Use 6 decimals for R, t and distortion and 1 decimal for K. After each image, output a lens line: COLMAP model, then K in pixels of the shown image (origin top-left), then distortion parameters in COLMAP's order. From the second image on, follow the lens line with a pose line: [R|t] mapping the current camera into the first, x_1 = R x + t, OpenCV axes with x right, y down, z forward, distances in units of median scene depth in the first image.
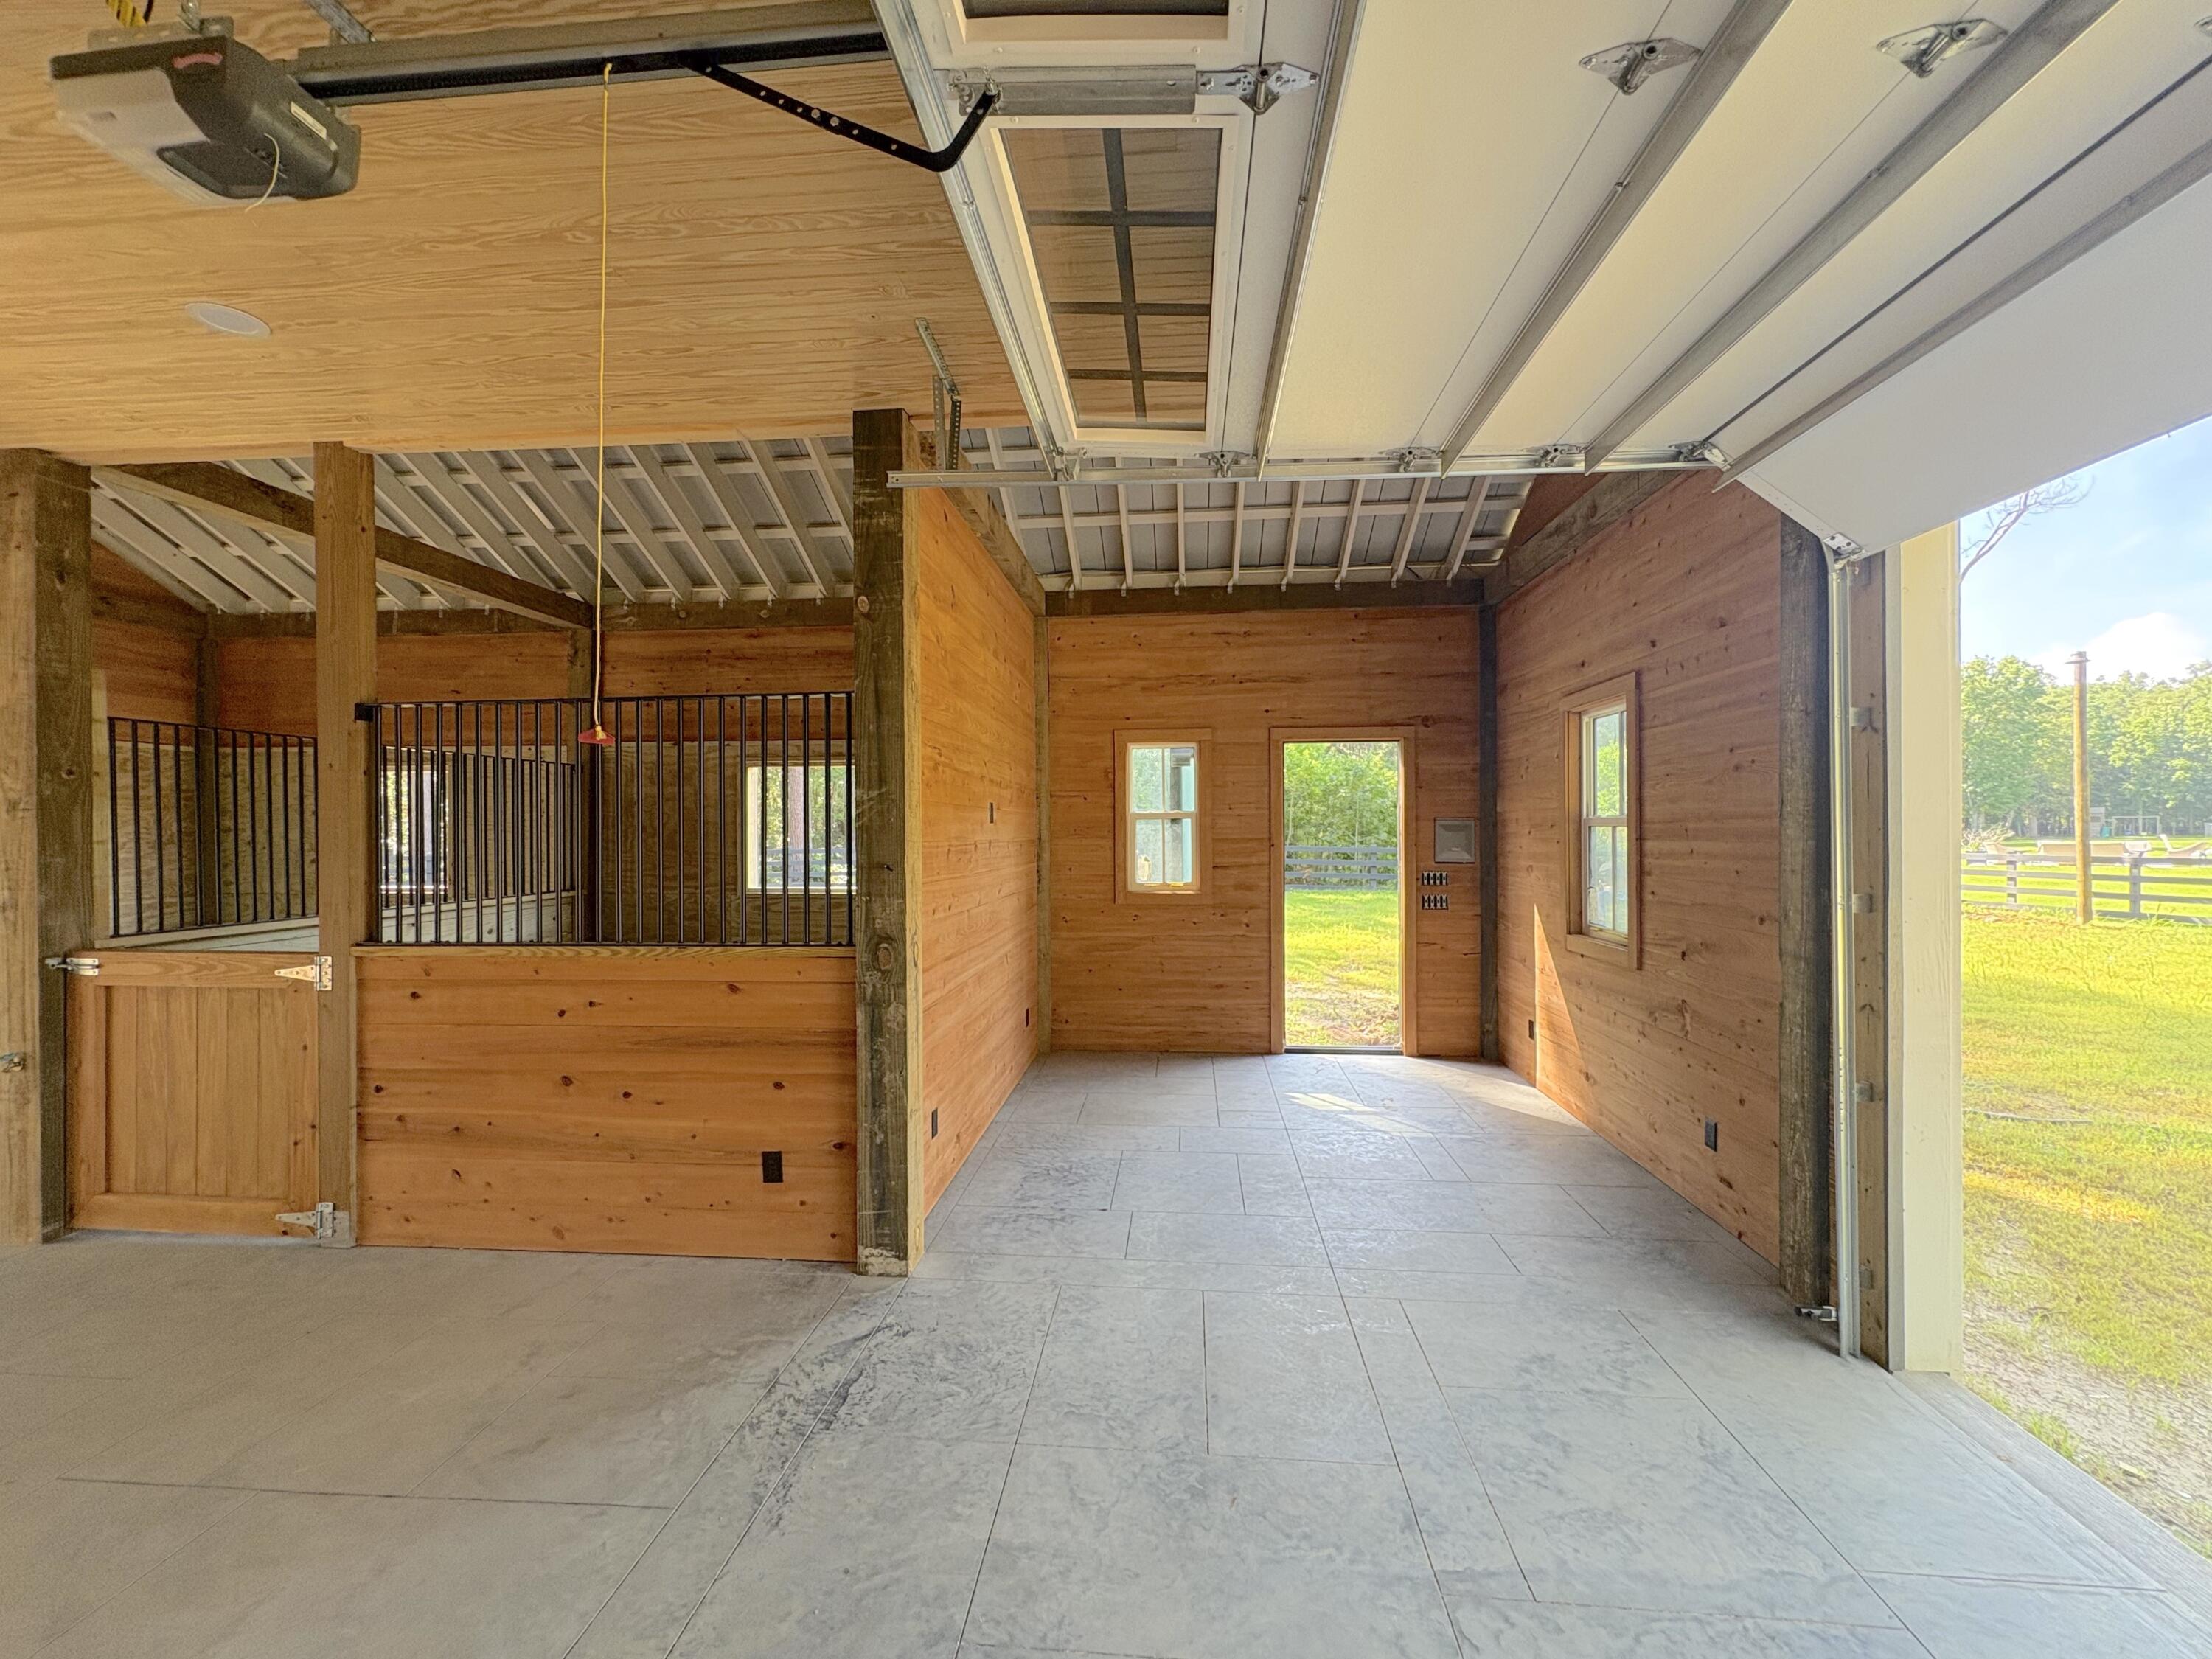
lens RADIAL K [[881.8, 0, 1116.0], [0, 881.8, 837.2], [0, 0, 1]] dist [-0.000026, 0.000061]
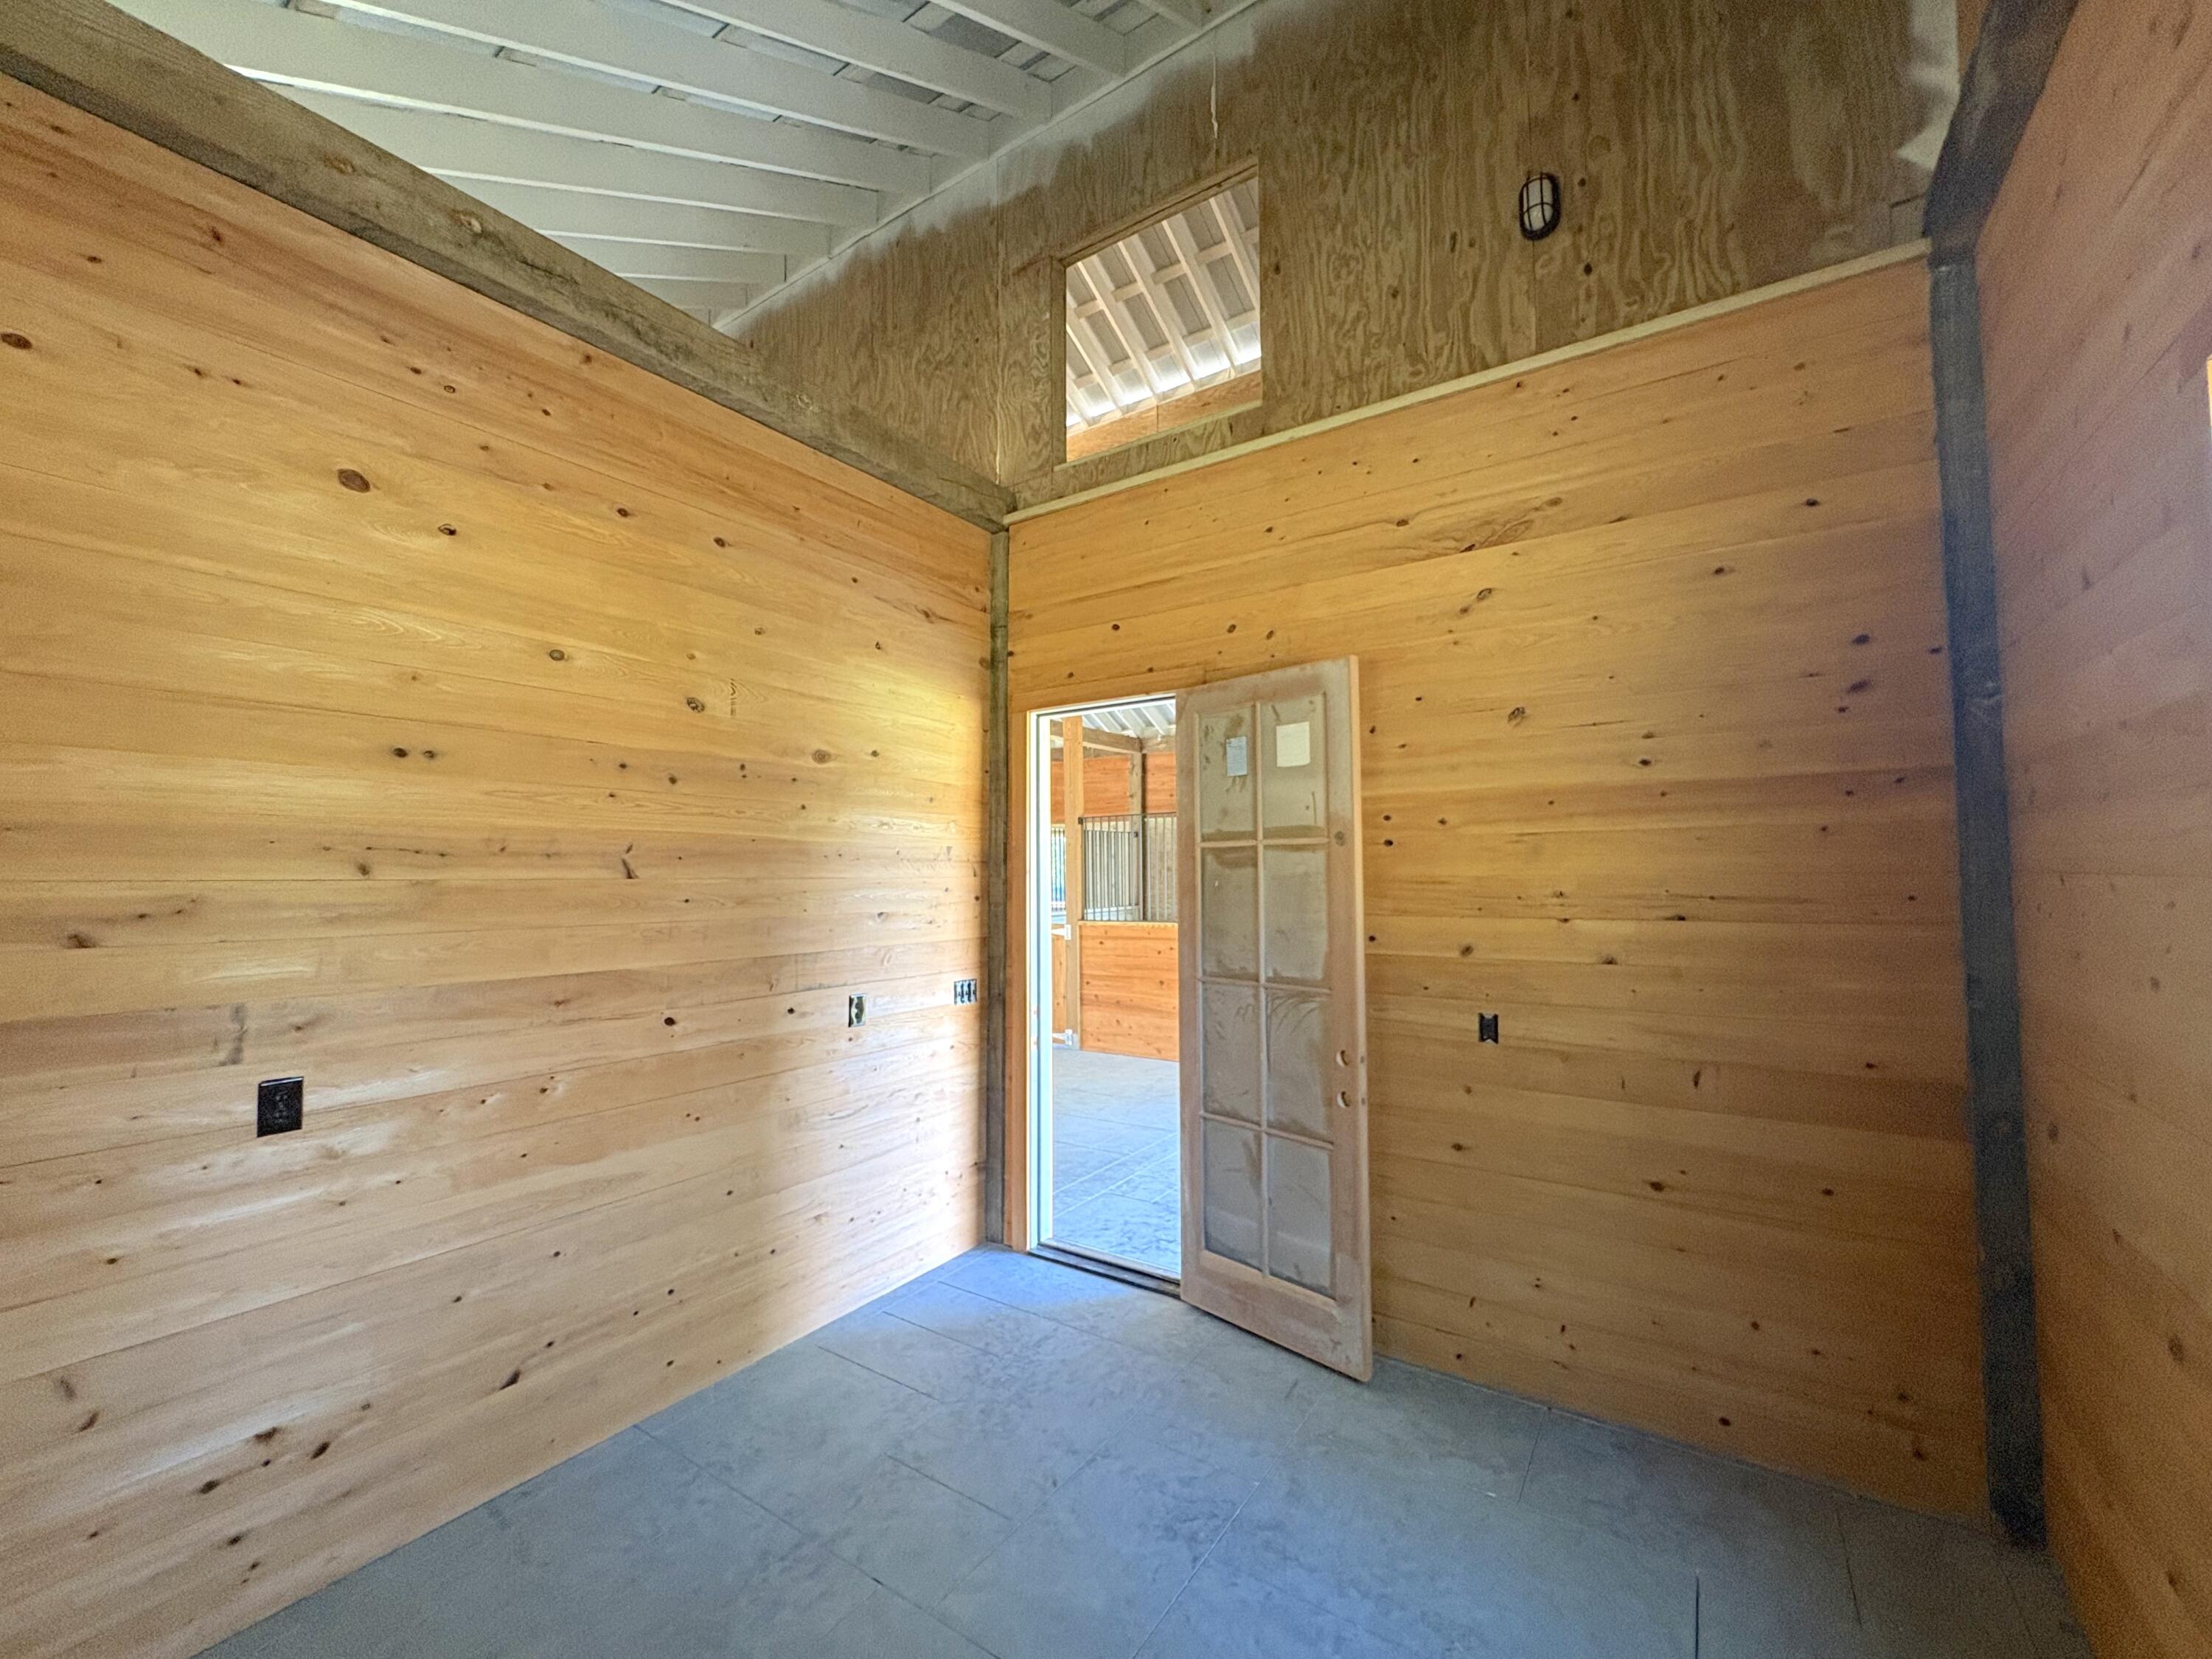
lens RADIAL K [[881.8, 0, 1106.5], [0, 881.8, 833.0], [0, 0, 1]] dist [-0.000026, 0.000061]
pose [[0.869992, -0.024161, -0.492473, 0.366222], [-0.001292, 0.998683, -0.051280, 0.009540], [0.493064, 0.045250, 0.868816, -1.024151]]
